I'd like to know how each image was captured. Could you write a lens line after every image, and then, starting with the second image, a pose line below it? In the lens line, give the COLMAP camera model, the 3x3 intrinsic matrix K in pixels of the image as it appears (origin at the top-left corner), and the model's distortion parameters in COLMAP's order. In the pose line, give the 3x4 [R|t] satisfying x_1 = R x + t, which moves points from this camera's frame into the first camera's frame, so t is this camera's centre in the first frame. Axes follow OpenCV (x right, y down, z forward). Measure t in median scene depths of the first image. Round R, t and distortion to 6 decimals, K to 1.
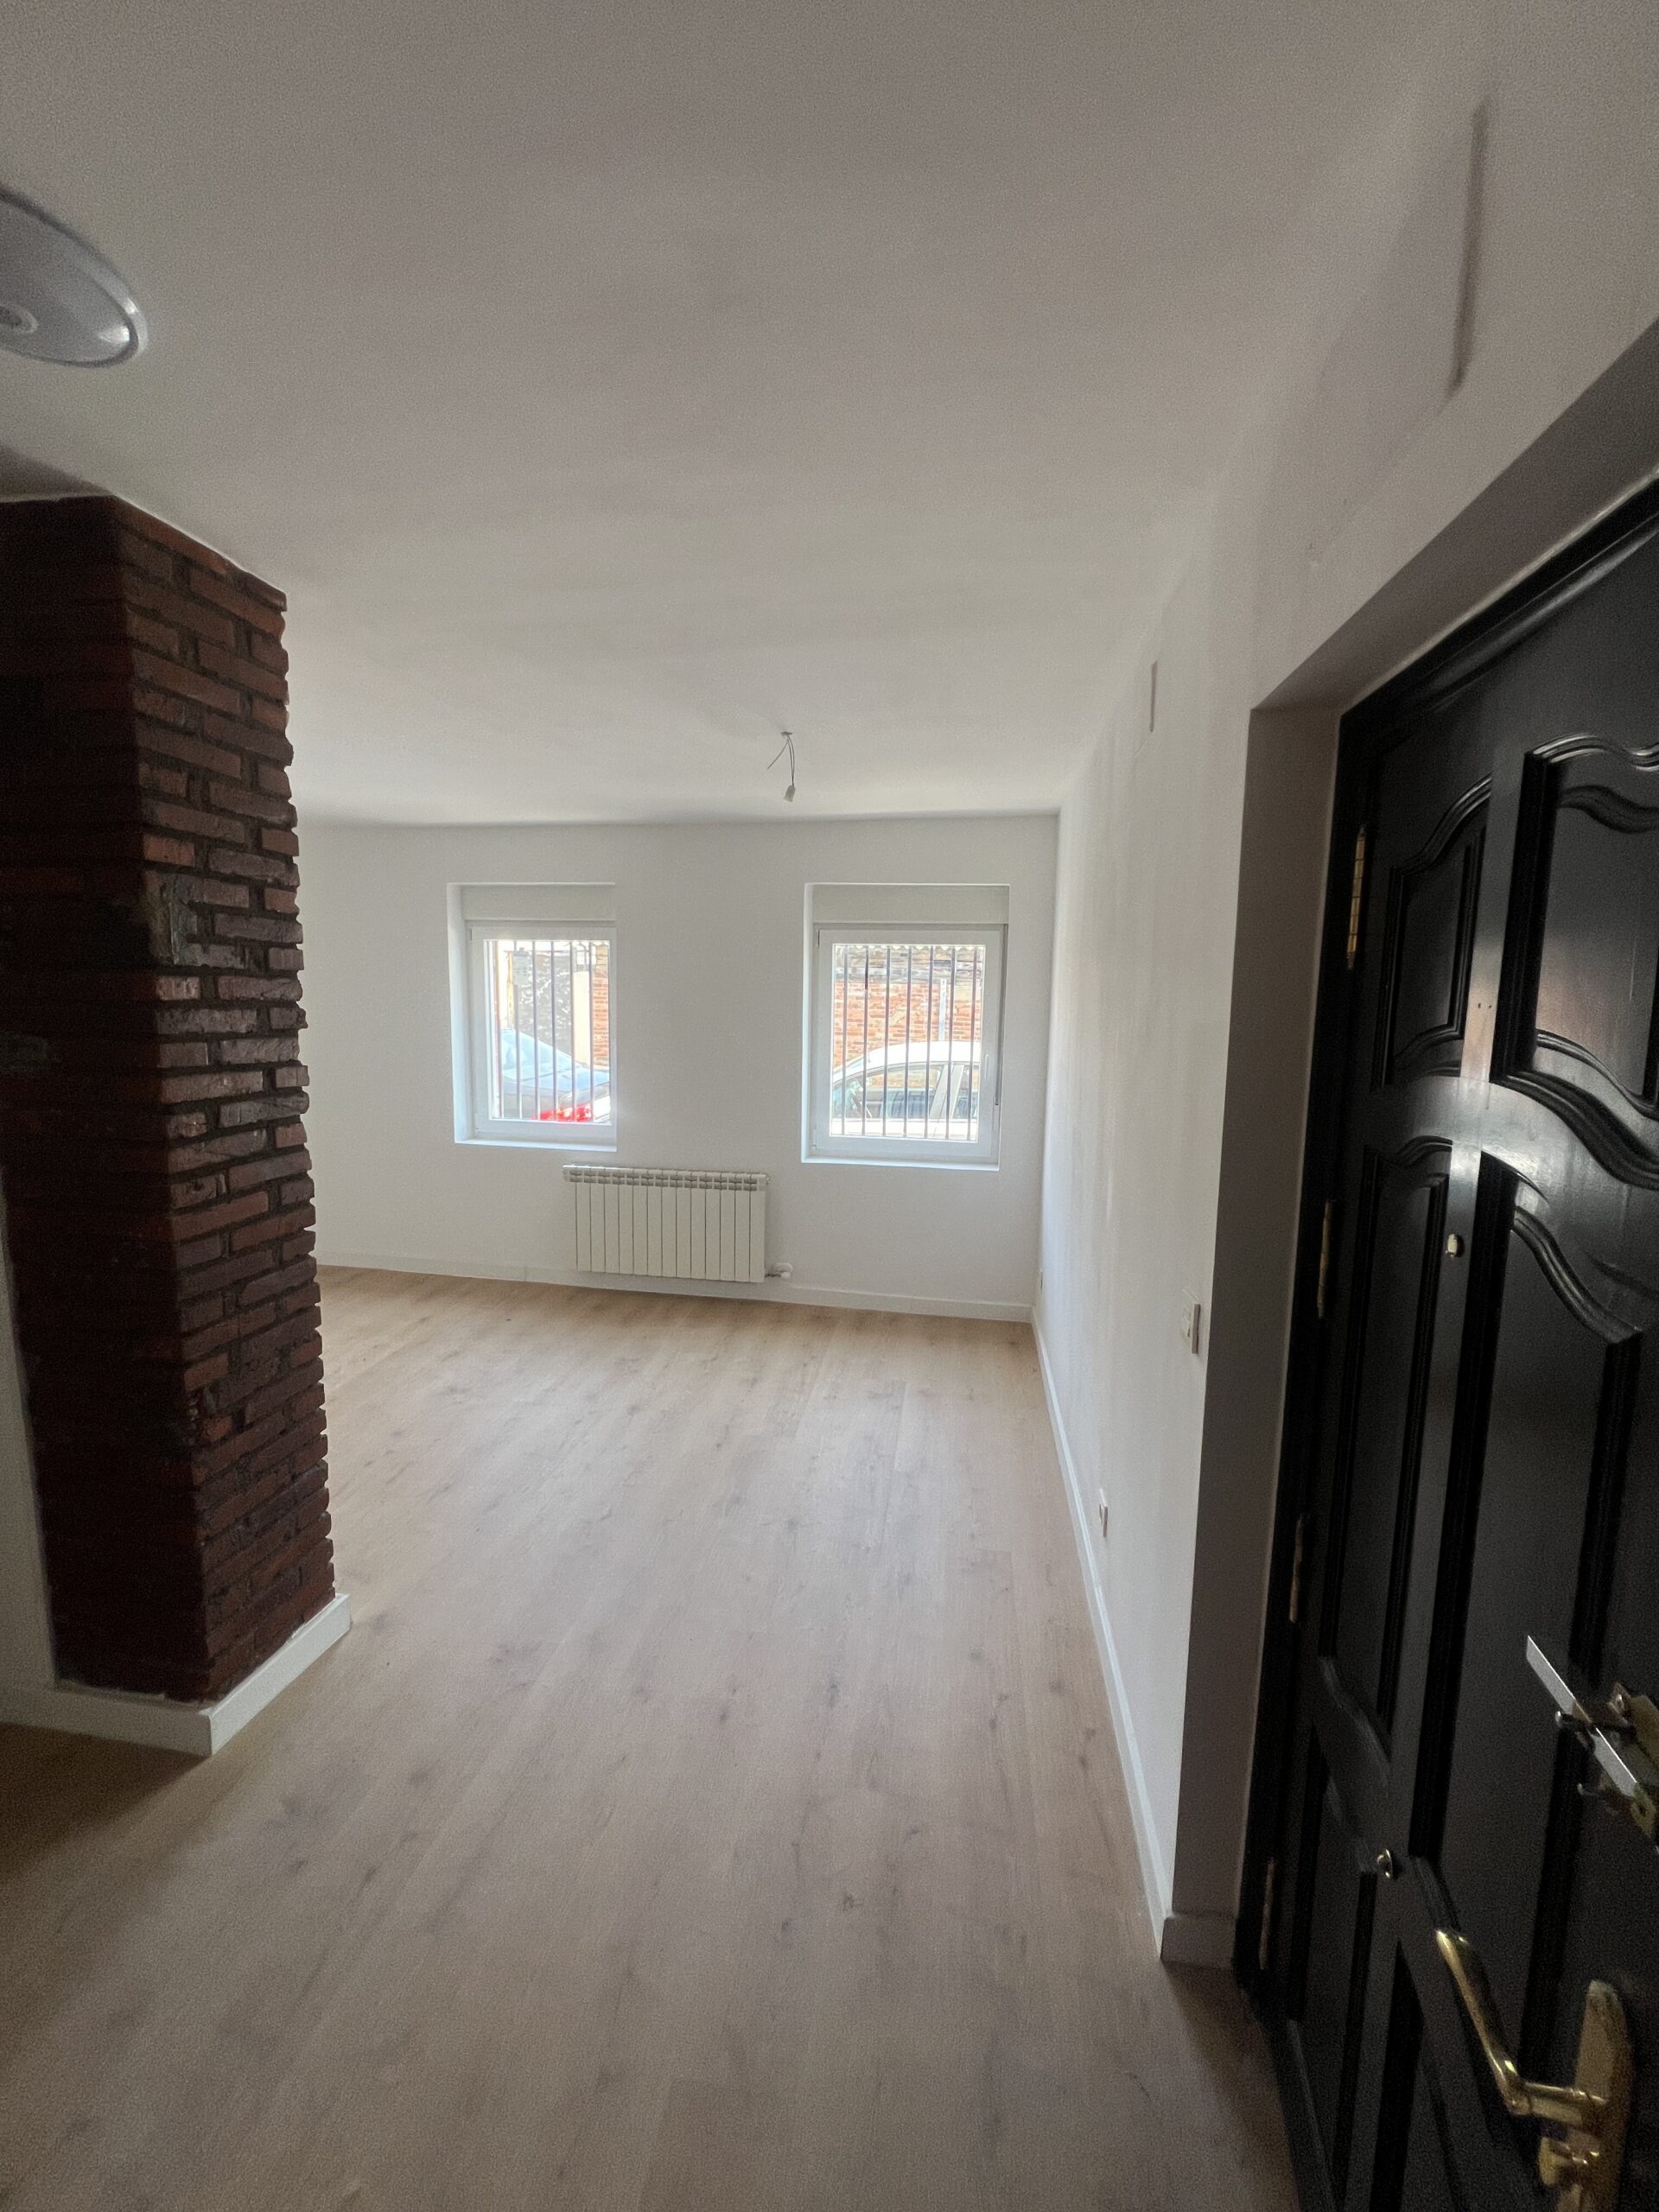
lens RADIAL K [[875.8, 0, 836.8], [0, 875.8, 1104.8], [0, 0, 1]] dist [-0.001758, 0.000529]
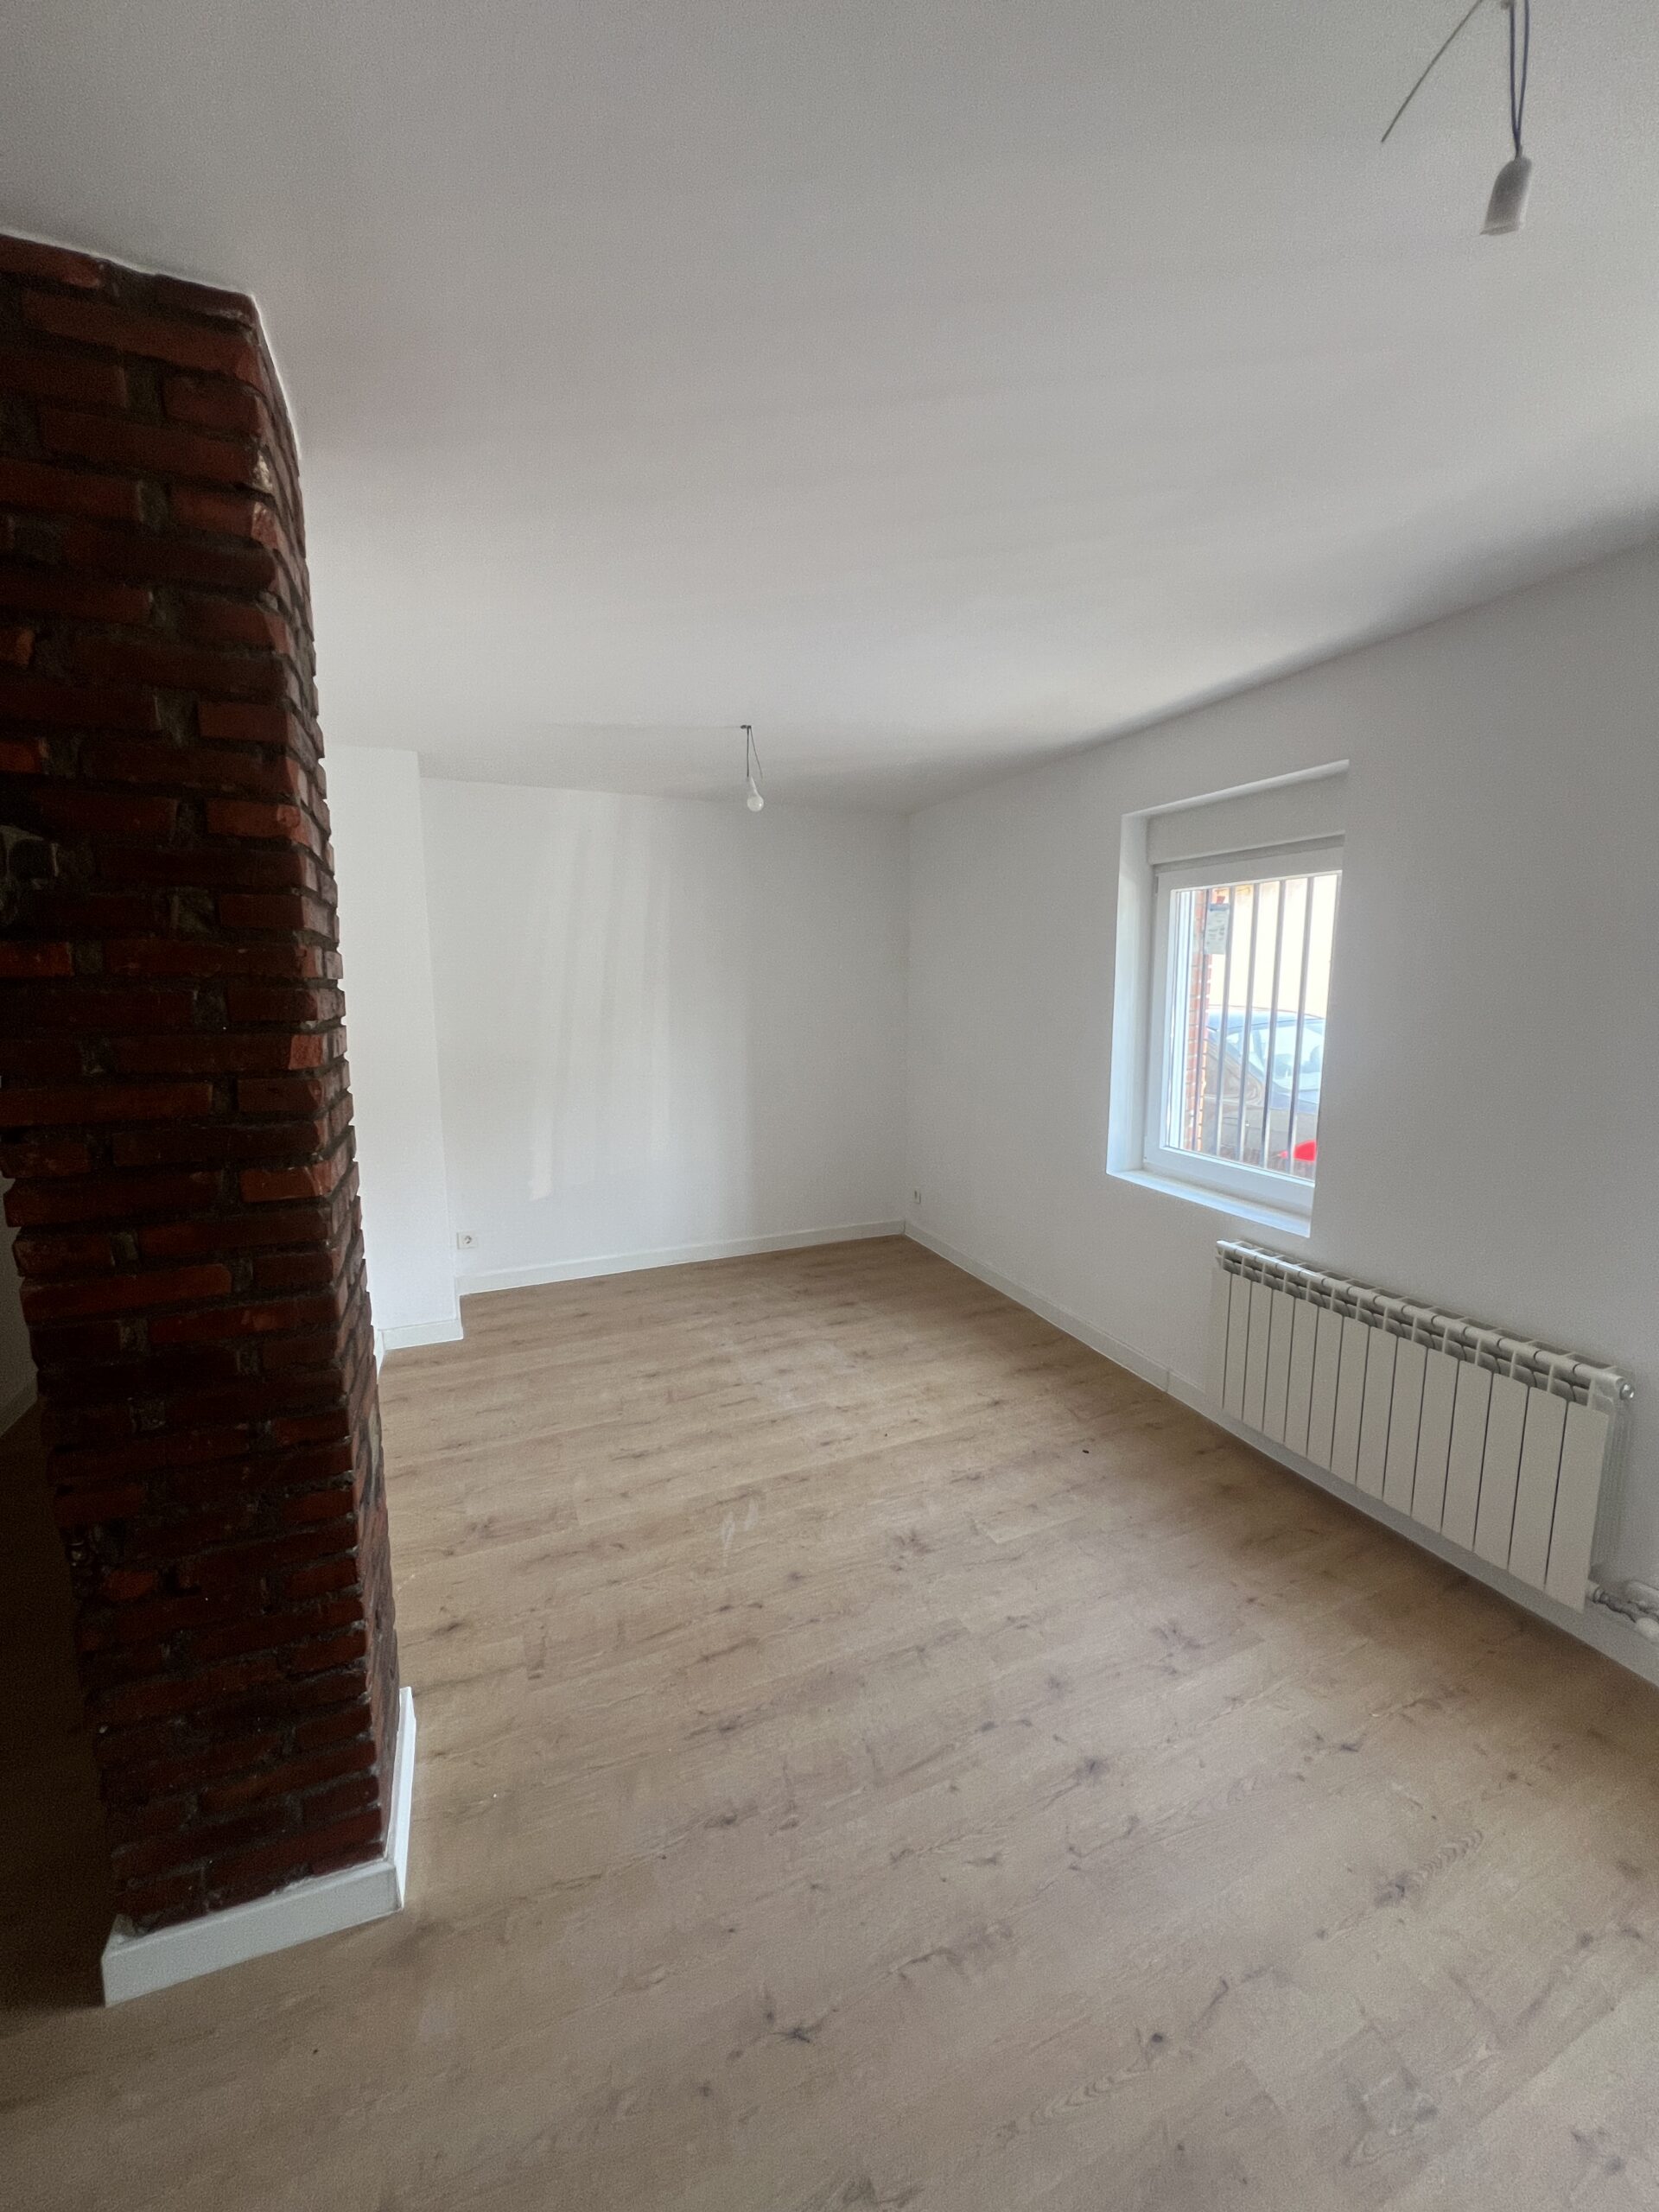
lens RADIAL K [[875.8, 0, 836.8], [0, 875.8, 1104.8], [0, 0, 1]] dist [-0.001758, 0.000529]
pose [[0.529388, 0.104167, -0.841960, 0.136261], [-0.088779, 0.993787, 0.067131, -0.102860], [0.843722, 0.039210, 0.535347, 0.979422]]
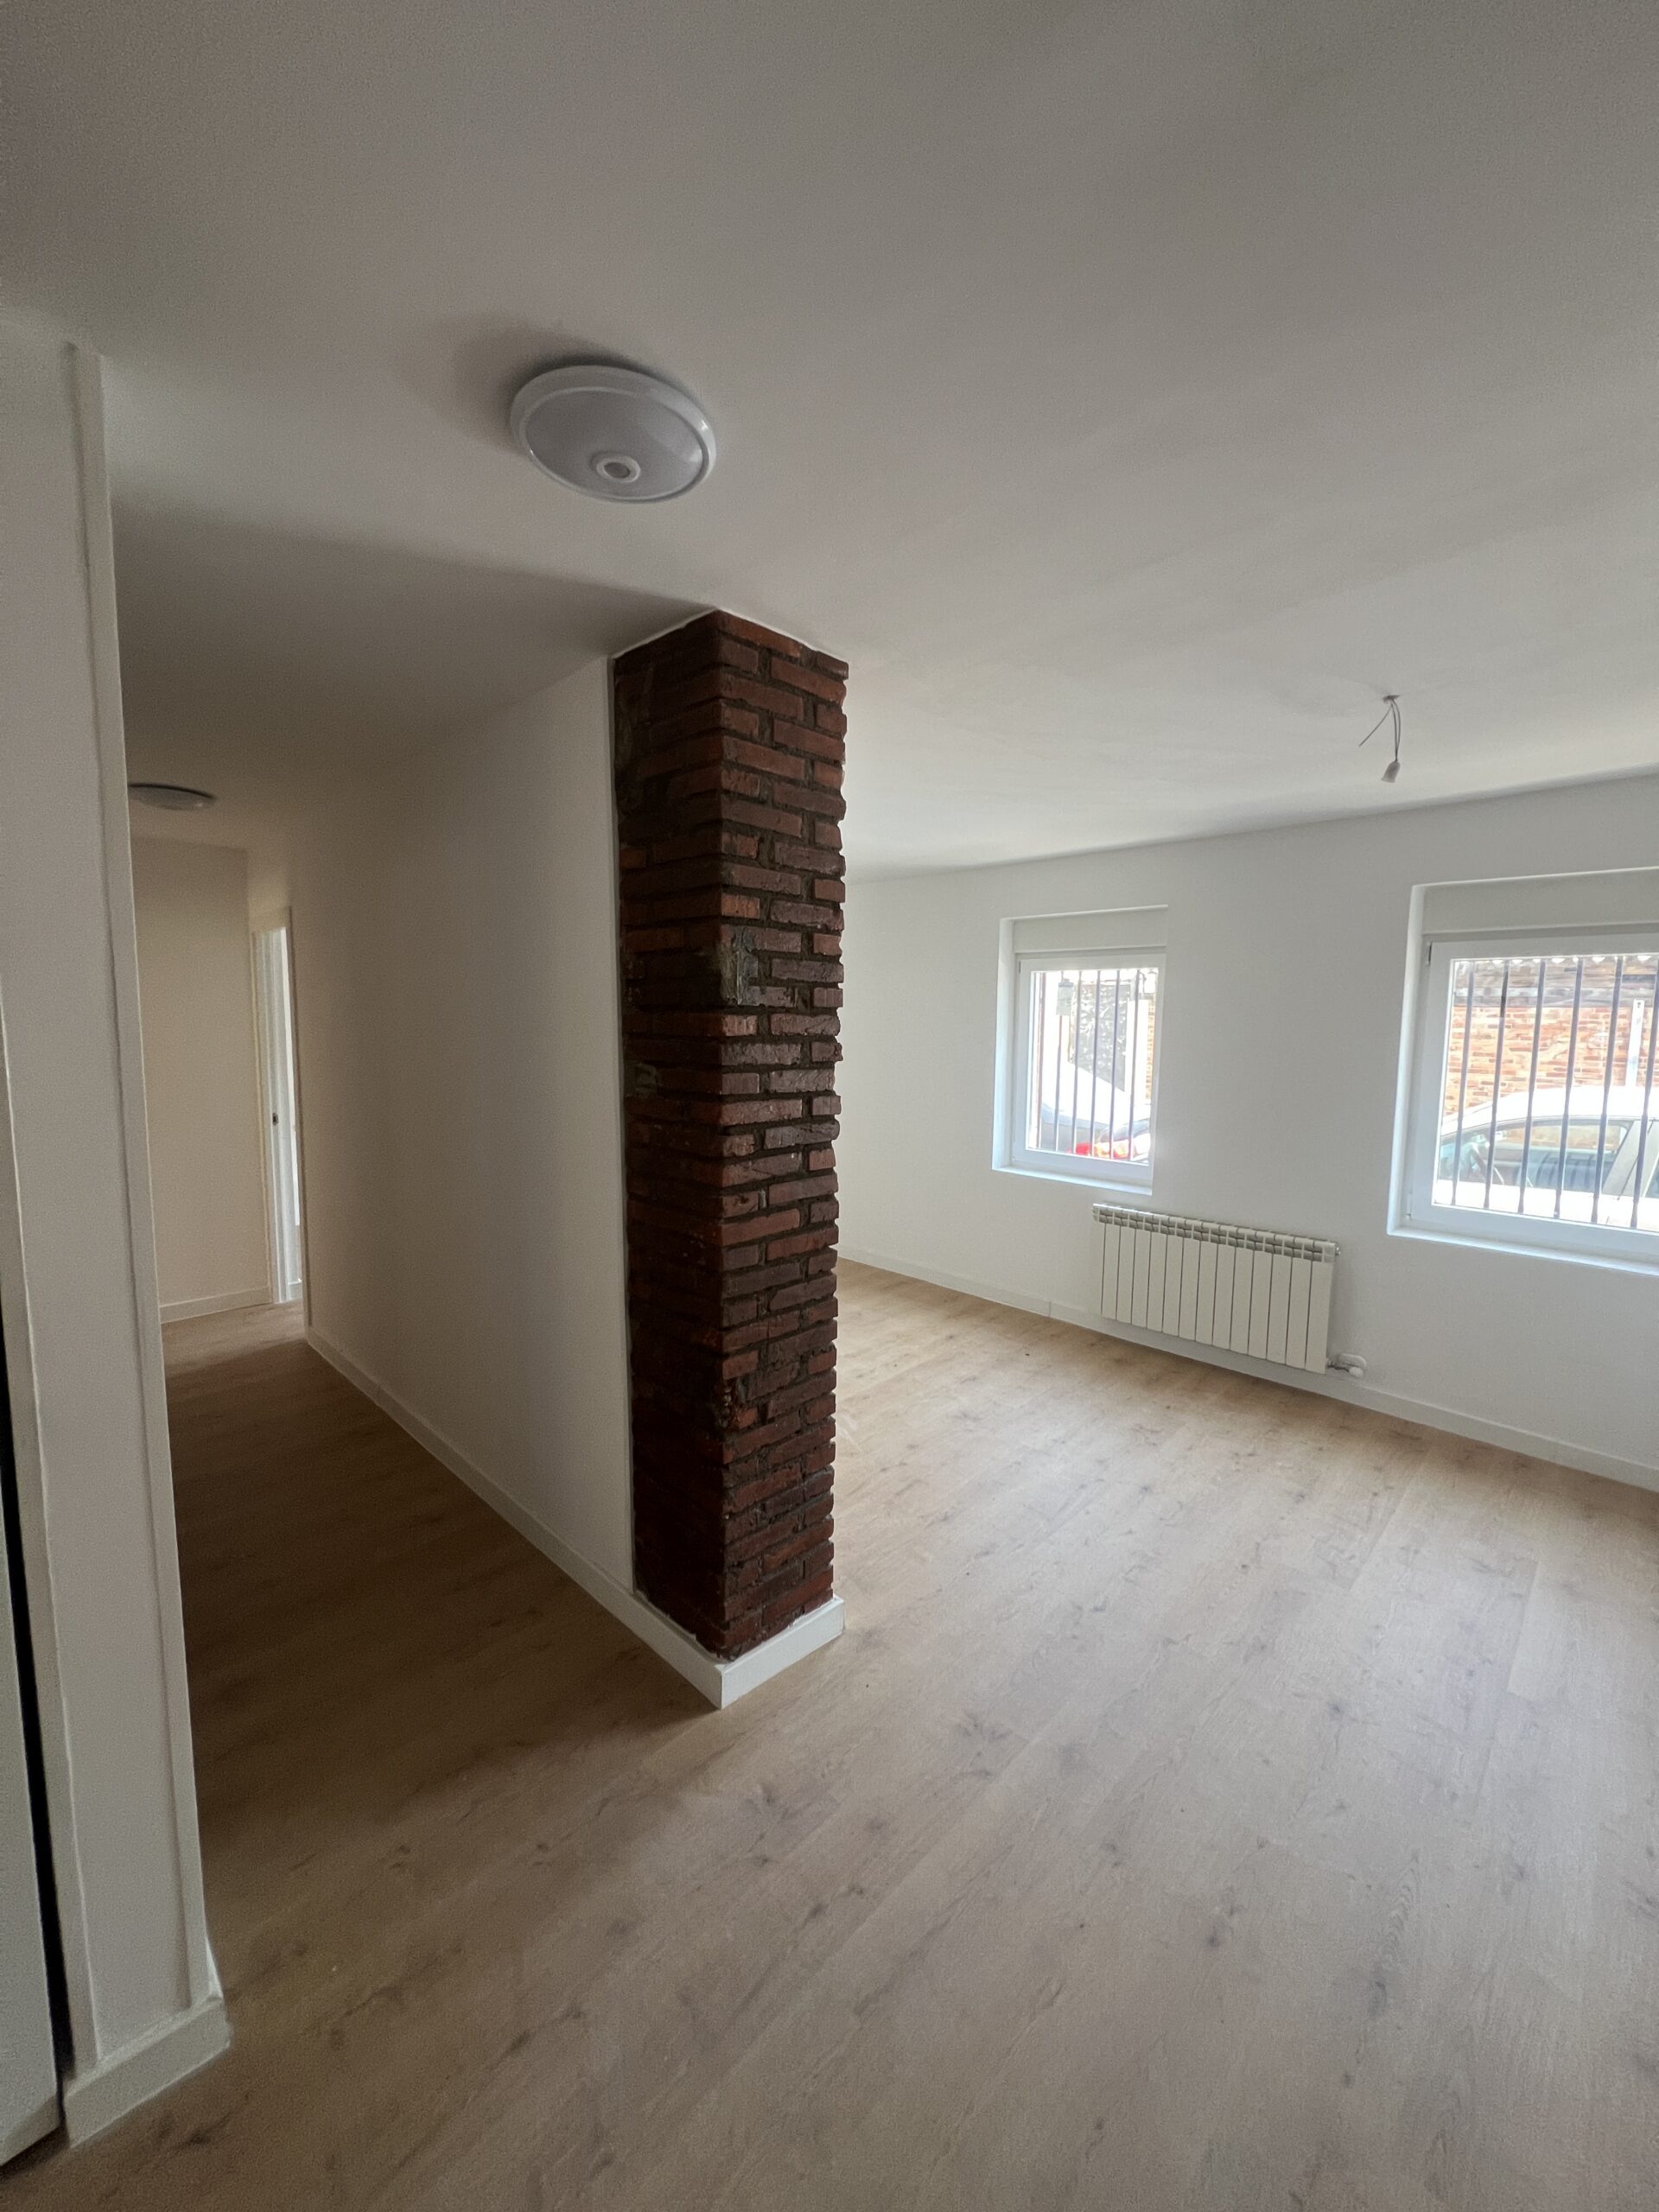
lens RADIAL K [[875.8, 0, 836.8], [0, 875.8, 1104.8], [0, 0, 1]] dist [-0.001758, 0.000529]
pose [[0.814915, 0.047672, -0.577616, 0.013326], [-0.066208, 0.997745, -0.011061, -0.021275], [0.575786, 0.047257, 0.816233, 0.121389]]
